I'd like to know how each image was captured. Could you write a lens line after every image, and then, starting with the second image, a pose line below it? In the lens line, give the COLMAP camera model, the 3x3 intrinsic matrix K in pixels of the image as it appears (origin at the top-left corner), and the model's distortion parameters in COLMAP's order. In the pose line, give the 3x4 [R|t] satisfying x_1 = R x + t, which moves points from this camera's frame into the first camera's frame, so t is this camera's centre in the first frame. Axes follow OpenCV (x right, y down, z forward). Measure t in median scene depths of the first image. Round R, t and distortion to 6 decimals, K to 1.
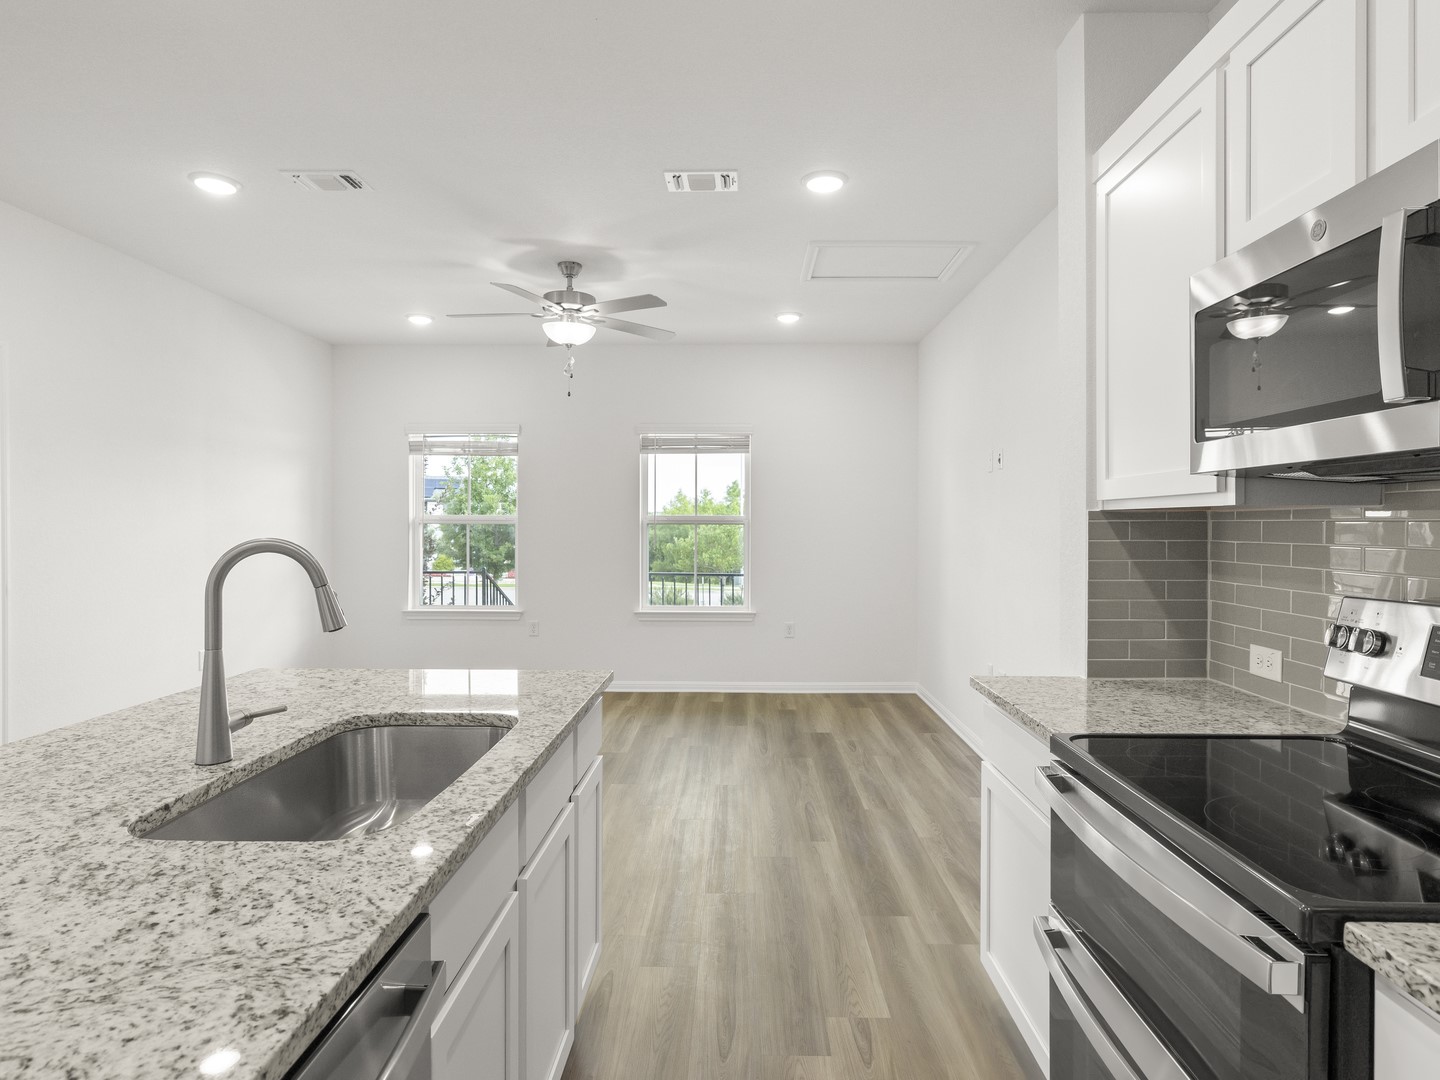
lens RADIAL K [[812.4, 0, 729.1], [0, 812.4, 530.7], [0, 0, 1]] dist [-0.003945, 0.002062]
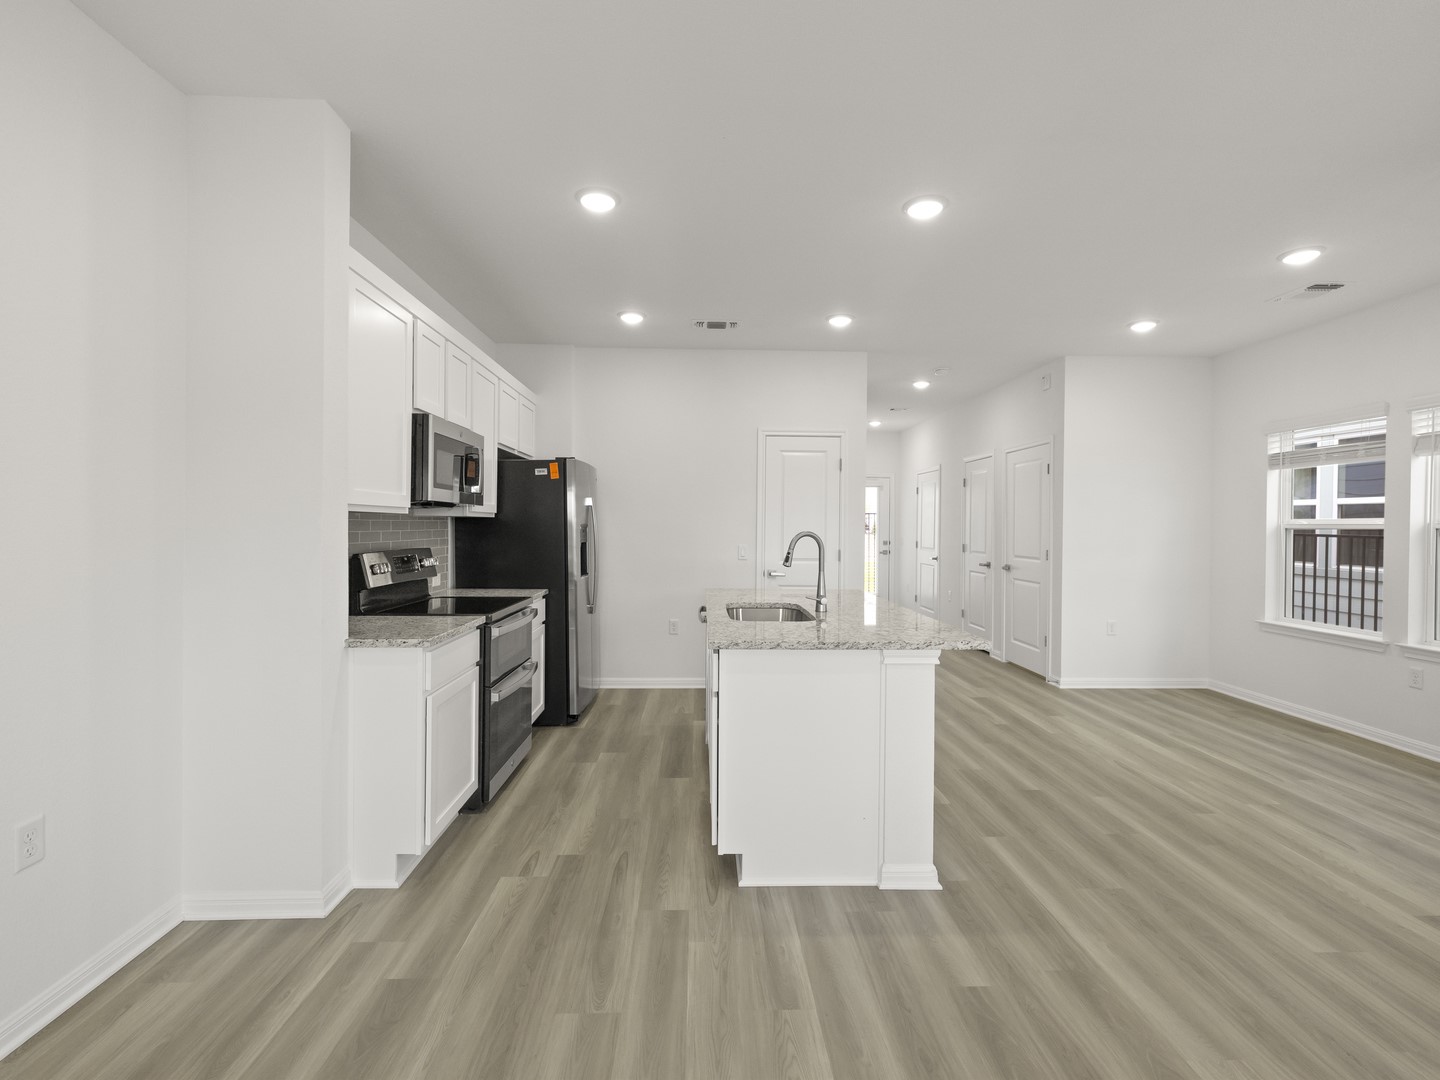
lens RADIAL K [[679.6, 0, 719.6], [0, 679.6, 529.2], [0, 0, 1]] dist [0.000476, 0.000577]
pose [[-0.998919, -0.010027, -0.045381, -0.074336], [-0.010497, 0.999894, 0.010136, -0.008348], [0.045275, 0.010602, -0.998918, 1.385717]]
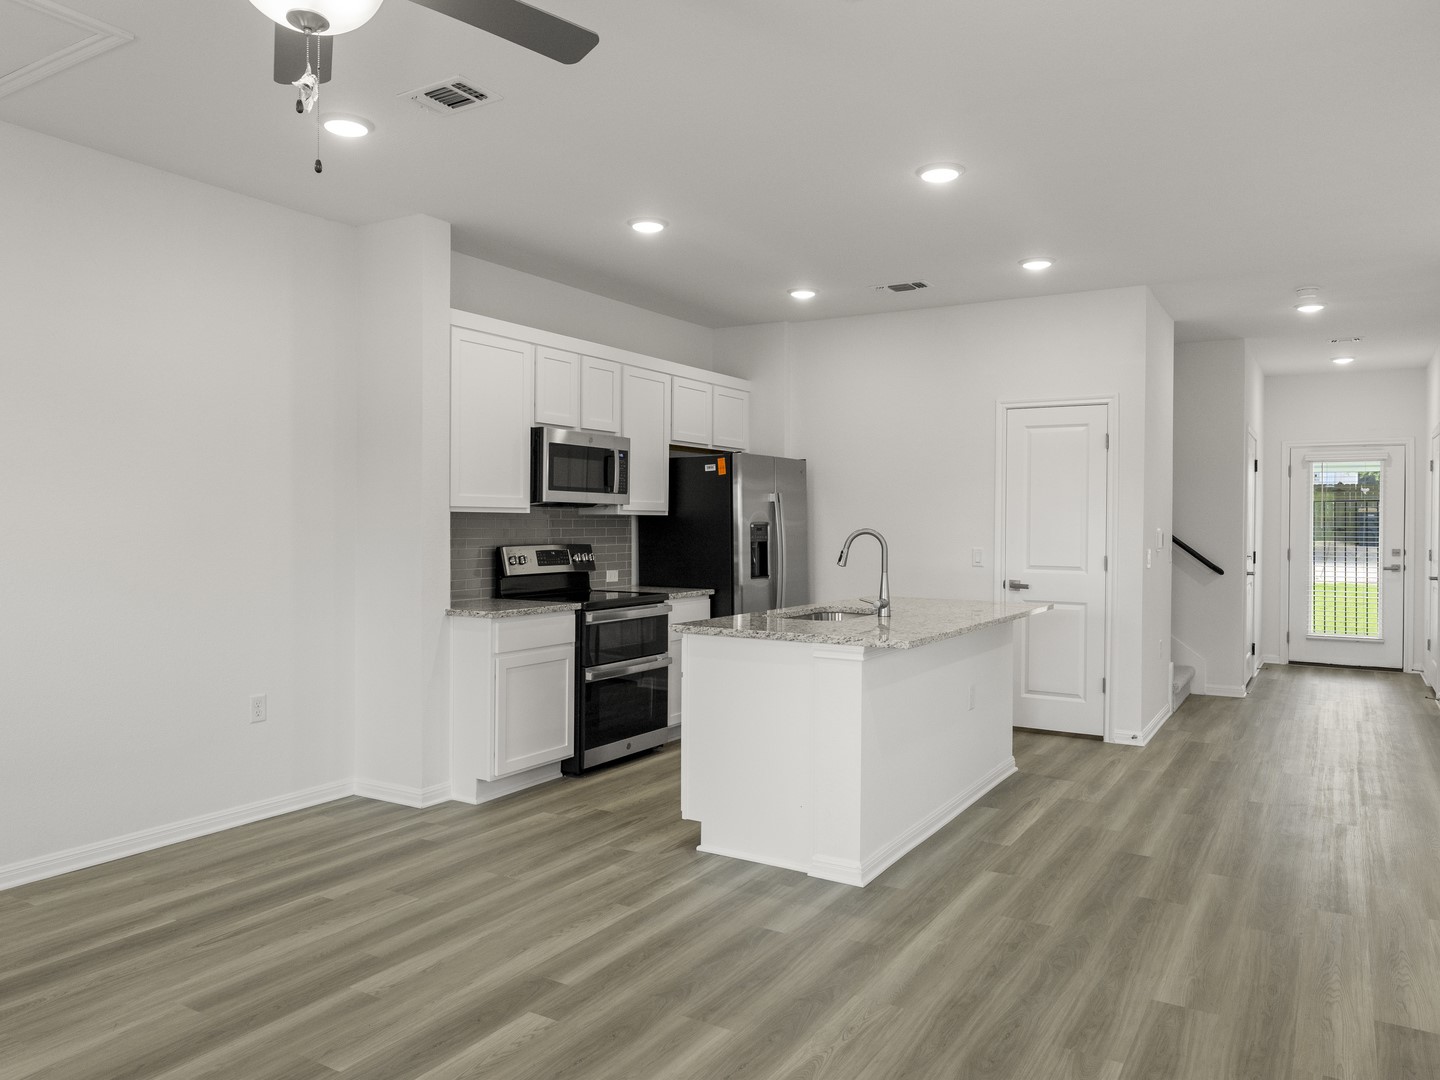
lens RADIAL K [[1019.4, 0, 725.2], [0, 1019.4, 529.2], [0, 0, 1]] dist [-0.003924, 0.004352]
pose [[-0.863084, -0.011398, 0.504931, -0.761643], [-0.005588, 0.999900, 0.013018, -0.012749], [-0.505029, 0.008414, -0.863061, 1.680207]]
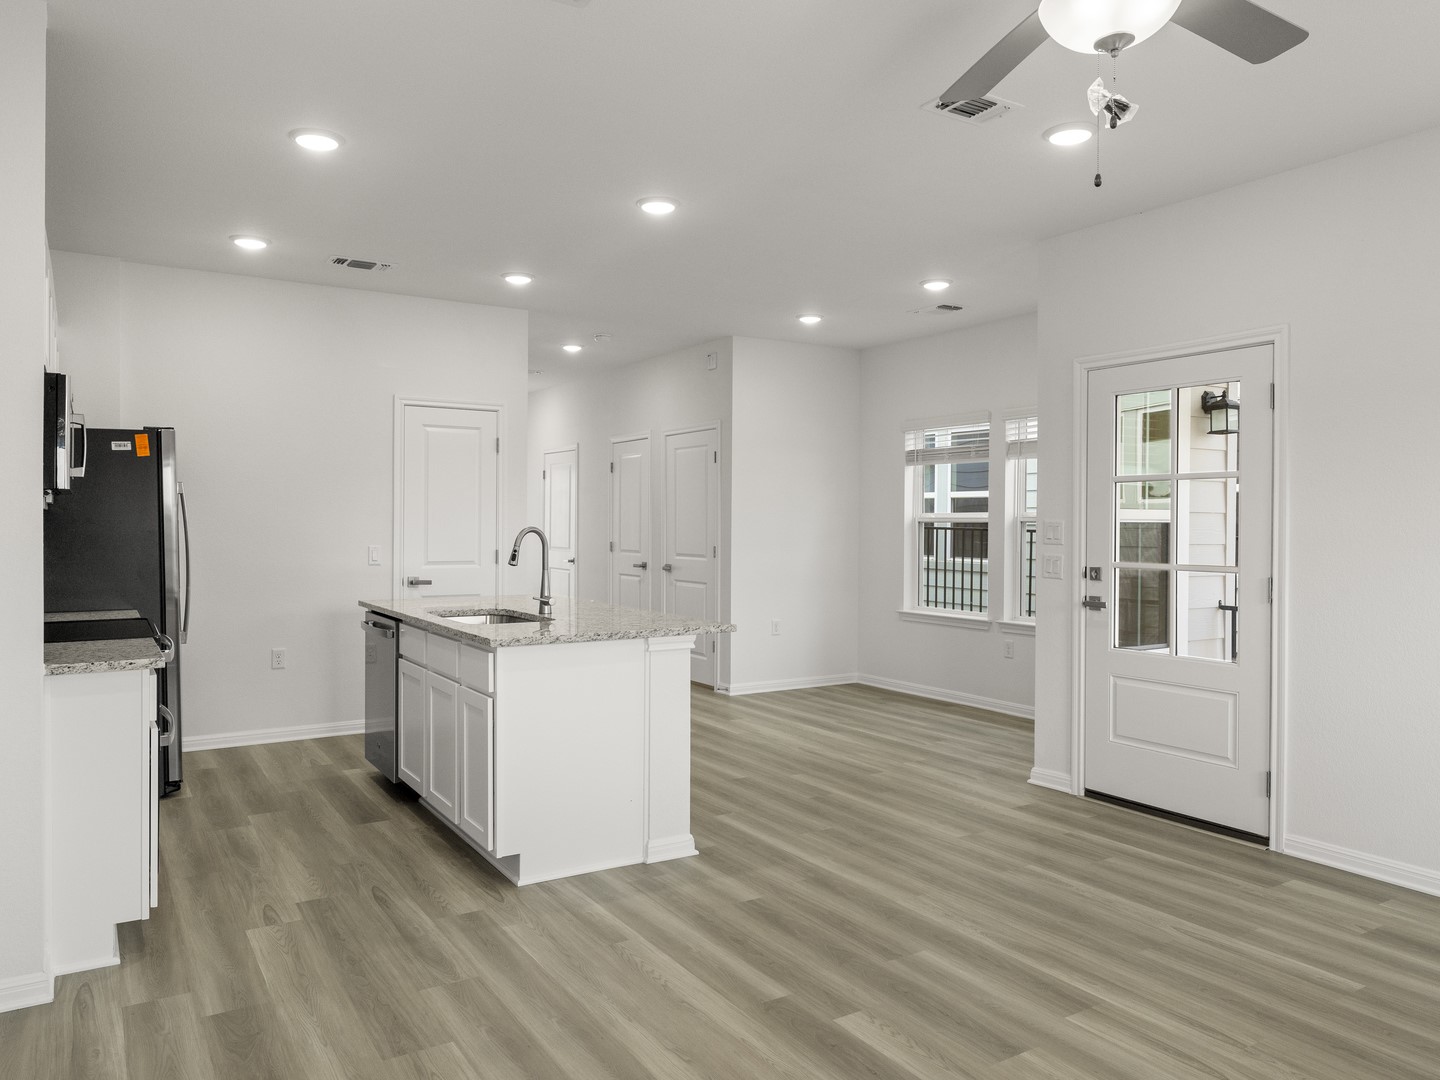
lens RADIAL K [[1019.4, 0, 725.2], [0, 1019.4, 529.2], [0, 0, 1]] dist [-0.003924, 0.004352]
pose [[-0.838991, -0.002458, -0.544139, 0.270732], [-0.009146, 0.999912, 0.009584, -0.008923], [0.544068, 0.013018, -0.838940, 1.681802]]
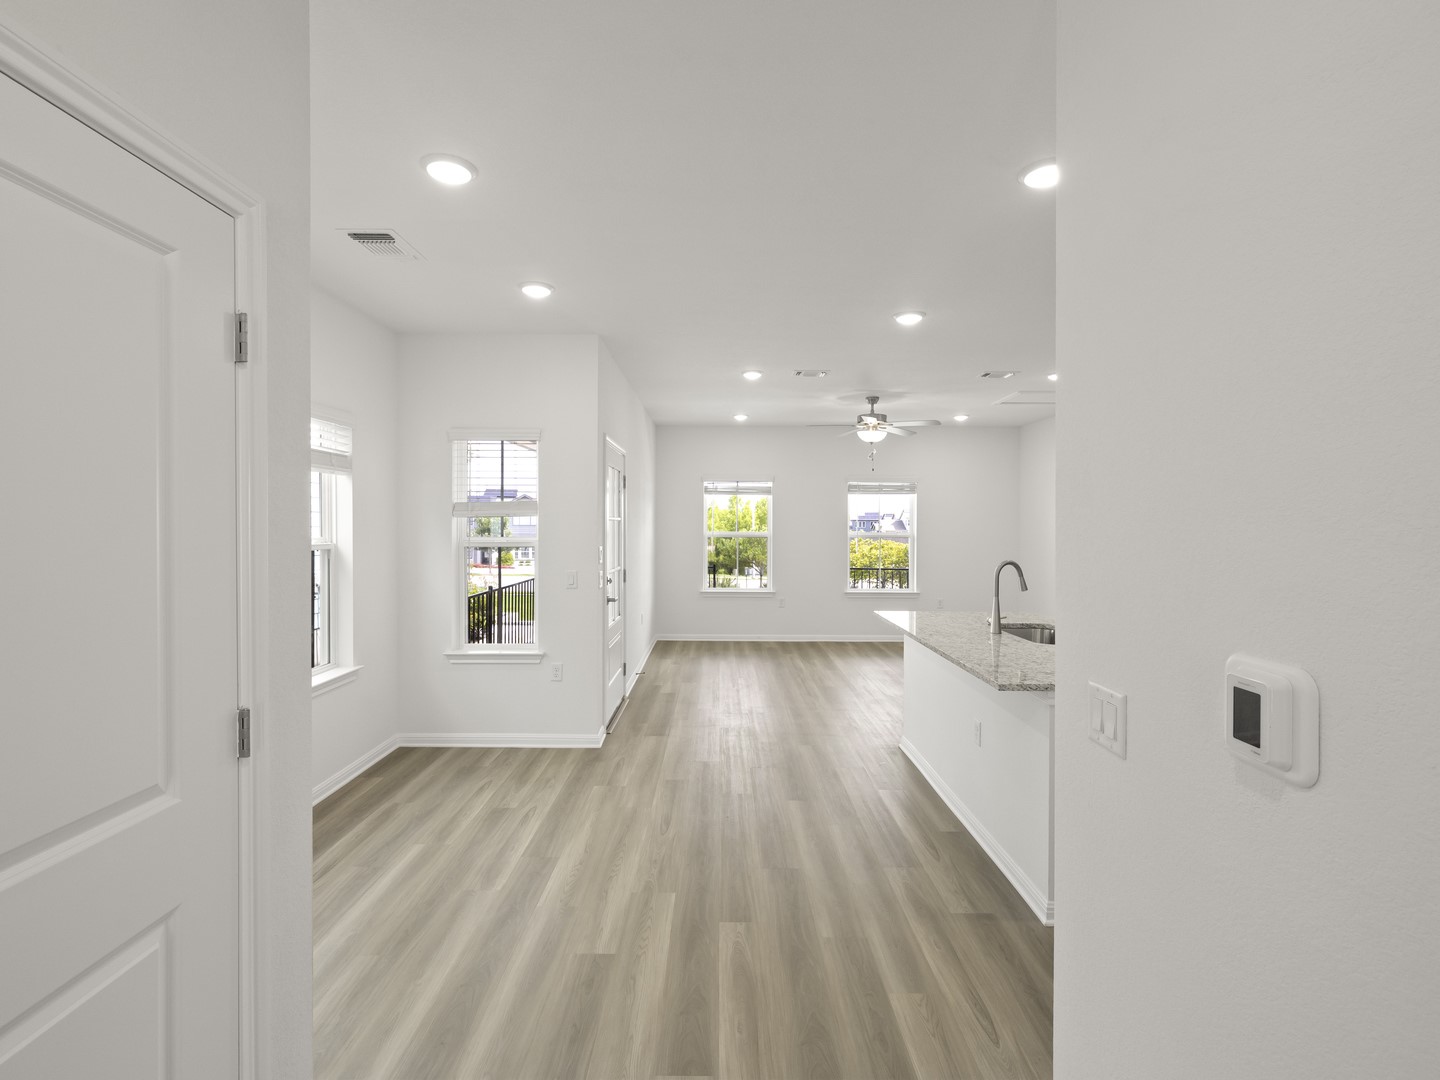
lens RADIAL K [[679.6, 0, 719.6], [0, 679.6, 529.2], [0, 0, 1]] dist [0.000476, 0.000577]
pose [[0.999907, 0.001068, 0.013594, -0.717407], [-0.001067, 0.999999, -0.000064, -0.045845], [-0.013594, 0.000050, 0.999908, -0.653527]]
